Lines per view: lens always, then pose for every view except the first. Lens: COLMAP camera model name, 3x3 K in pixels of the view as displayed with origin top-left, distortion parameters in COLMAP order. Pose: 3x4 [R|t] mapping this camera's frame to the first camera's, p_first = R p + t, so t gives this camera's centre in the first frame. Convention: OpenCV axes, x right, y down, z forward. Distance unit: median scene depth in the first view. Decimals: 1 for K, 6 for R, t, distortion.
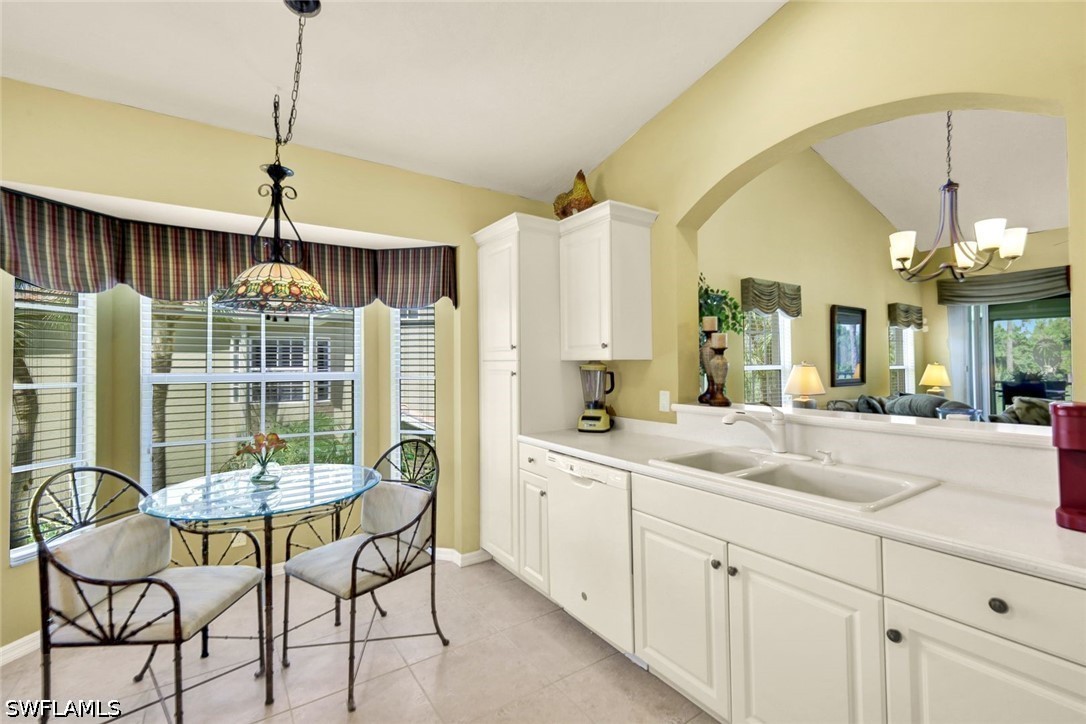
lens RADIAL K [[475.9, 0, 540.0], [0, 475.9, 352.1], [0, 0, 1]] dist [-0.002968, -0.000253]
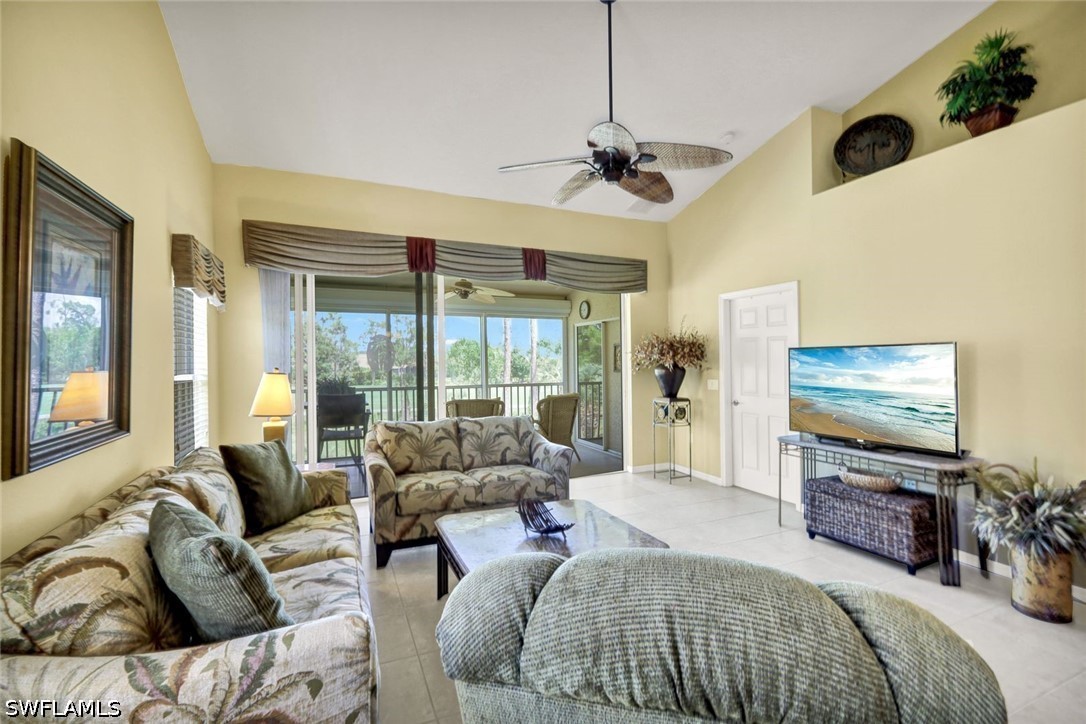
lens RADIAL K [[489.8, 0, 540.4], [0, 489.8, 357.3], [0, 0, 1]] dist [0.024291, -0.000144]
pose [[0.181638, 0.010940, 0.983305, 0.362070], [-0.022715, 0.999718, -0.006926, 0.007323], [-0.983103, -0.021078, 0.181836, 0.606527]]
